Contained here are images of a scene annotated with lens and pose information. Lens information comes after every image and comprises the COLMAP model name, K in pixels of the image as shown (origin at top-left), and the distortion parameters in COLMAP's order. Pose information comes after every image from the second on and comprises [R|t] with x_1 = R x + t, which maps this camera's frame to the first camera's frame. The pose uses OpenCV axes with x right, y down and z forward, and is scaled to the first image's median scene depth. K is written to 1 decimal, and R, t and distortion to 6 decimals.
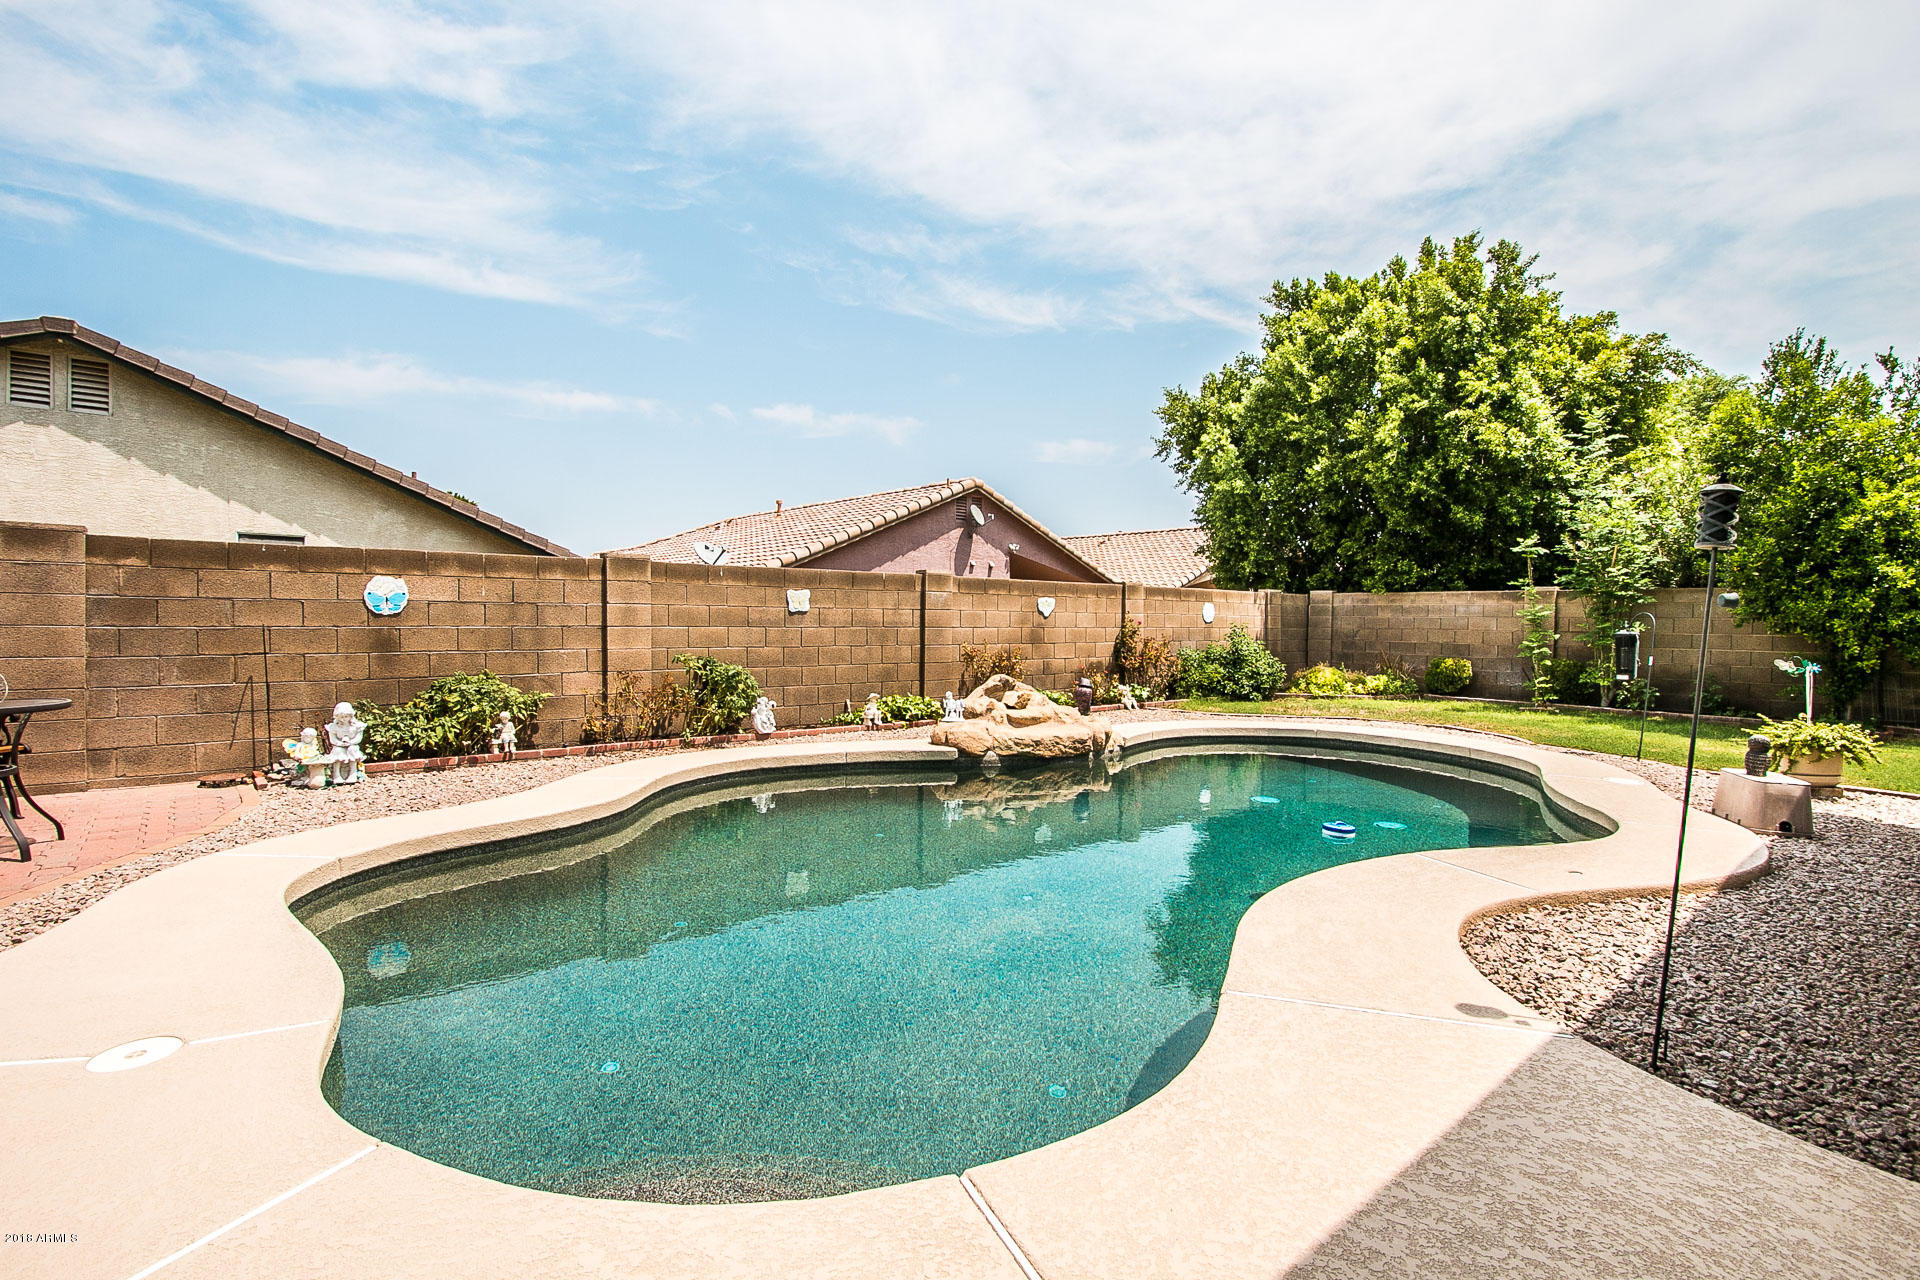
lens RADIAL K [[905.8, 0, 926.6], [0, 905.8, 635.3], [0, 0, 1]] dist [-0.004912, -0.000093]
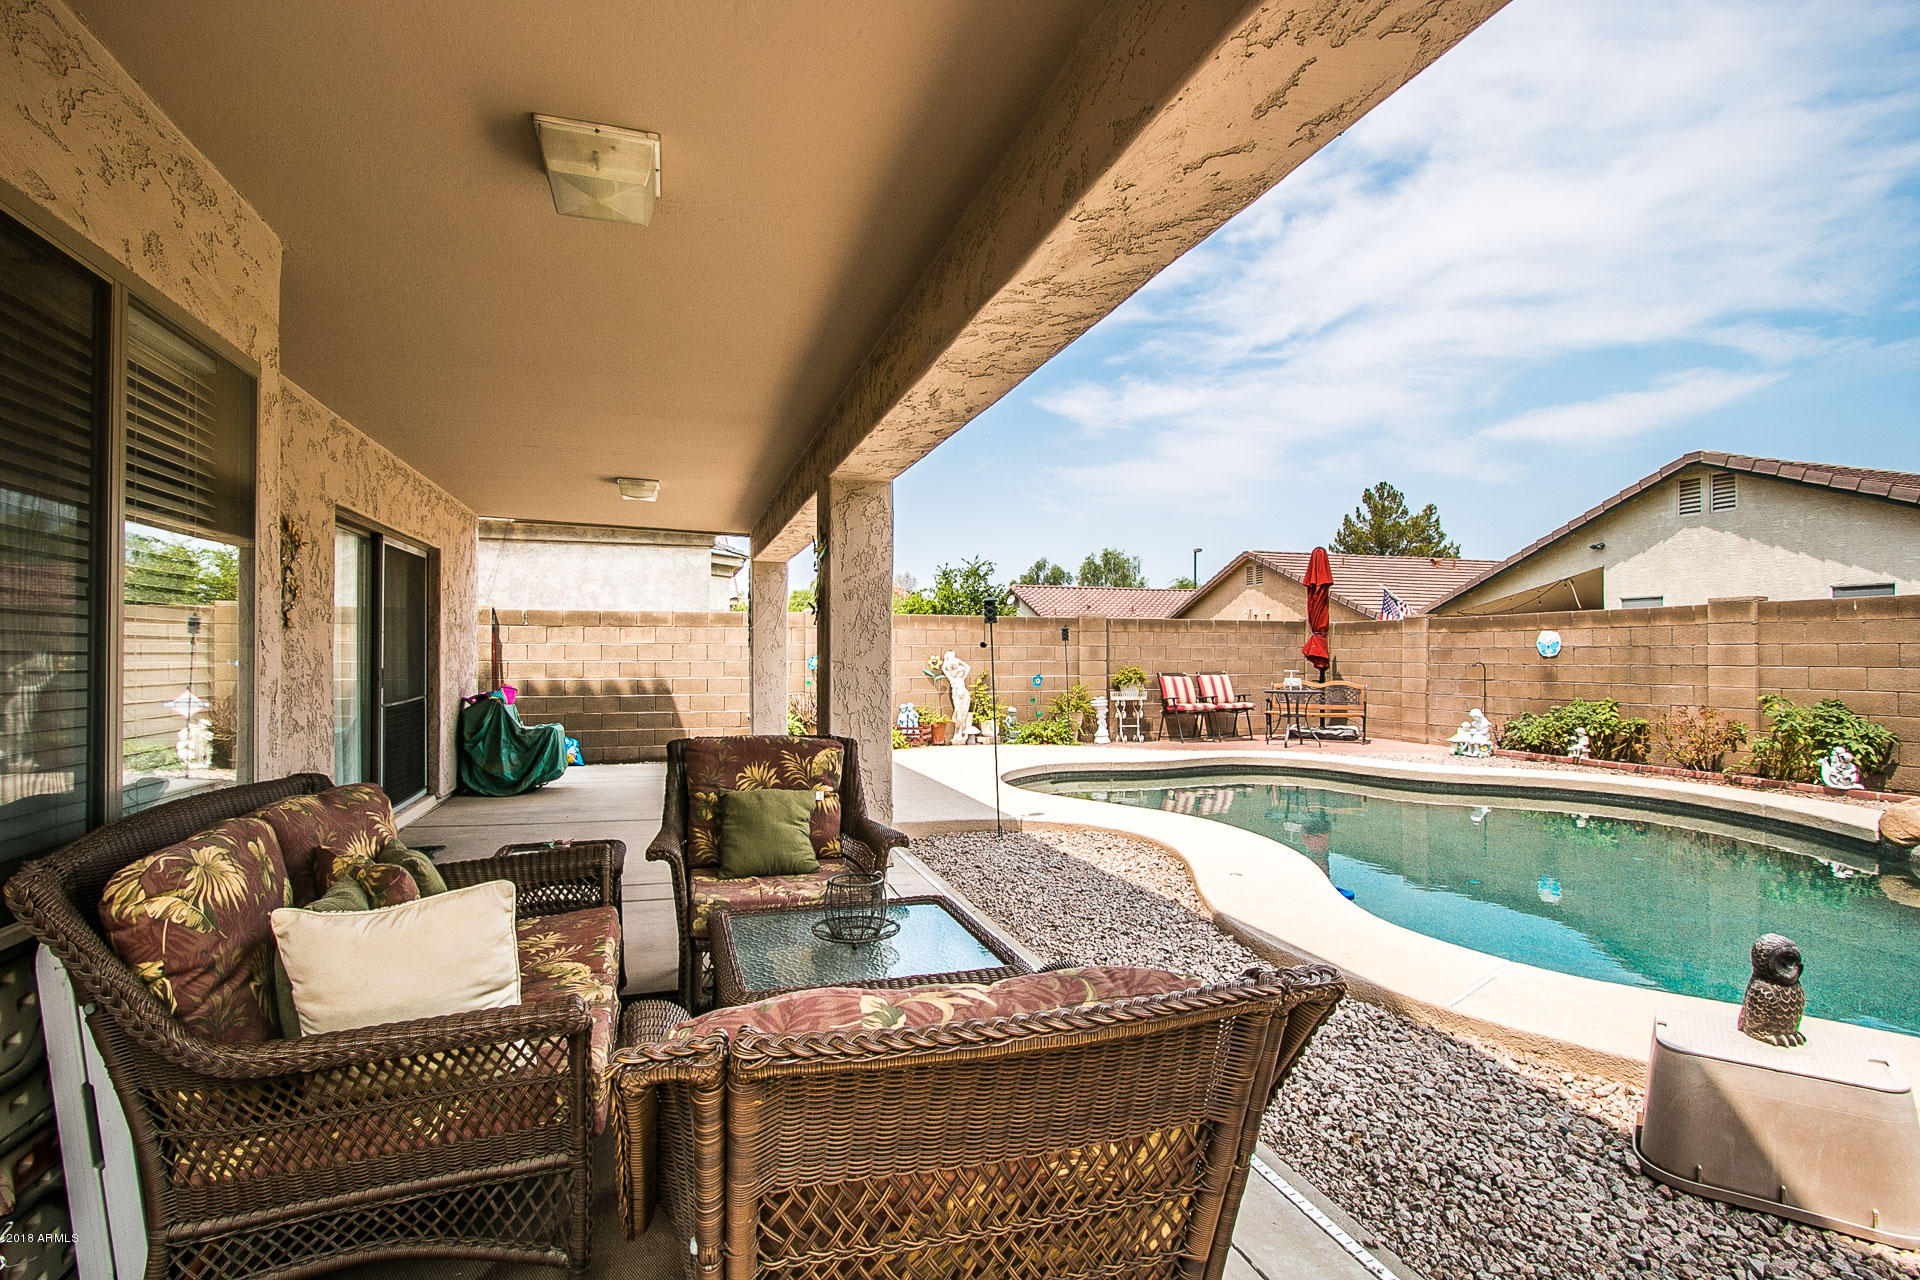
lens RADIAL K [[912.5, 0, 960.5], [0, 912.5, 637.0], [0, 0, 1]] dist [0.000644, 0.000360]
pose [[-0.365316, -0.029674, -0.930411, 0.893801], [-0.021135, 0.999499, -0.023580, 0.000636], [0.930644, 0.011050, -0.365760, 0.499711]]
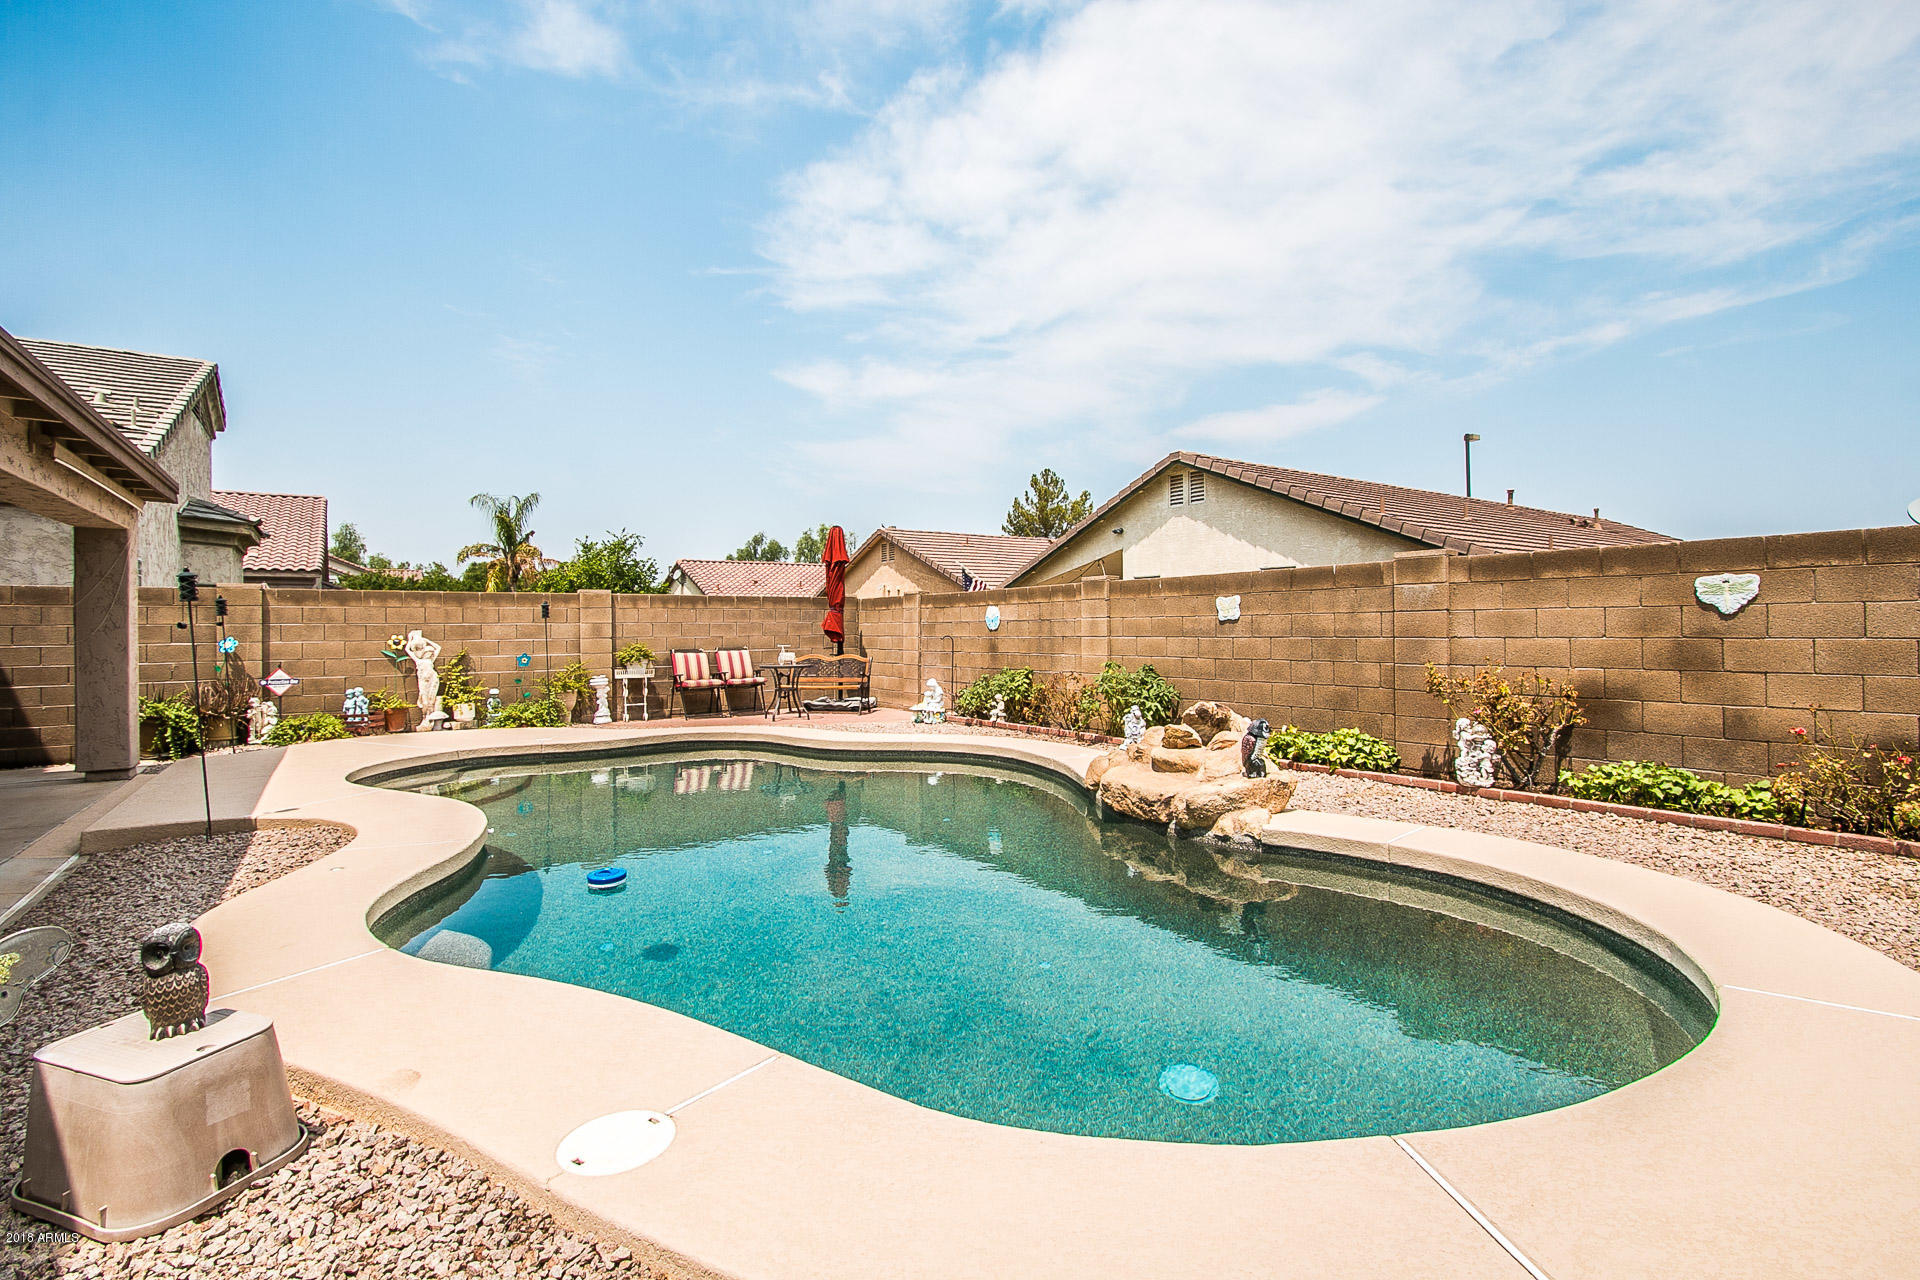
lens RADIAL K [[898.0, 0, 976.4], [0, 898.0, 628.7], [0, 0, 1]] dist [-0.017446, 0.000602]
pose [[-0.074066, -0.009409, -0.997209, 0.794294], [-0.008748, 0.999923, -0.008785, -0.007736], [0.997215, 0.008073, -0.074143, 0.841856]]
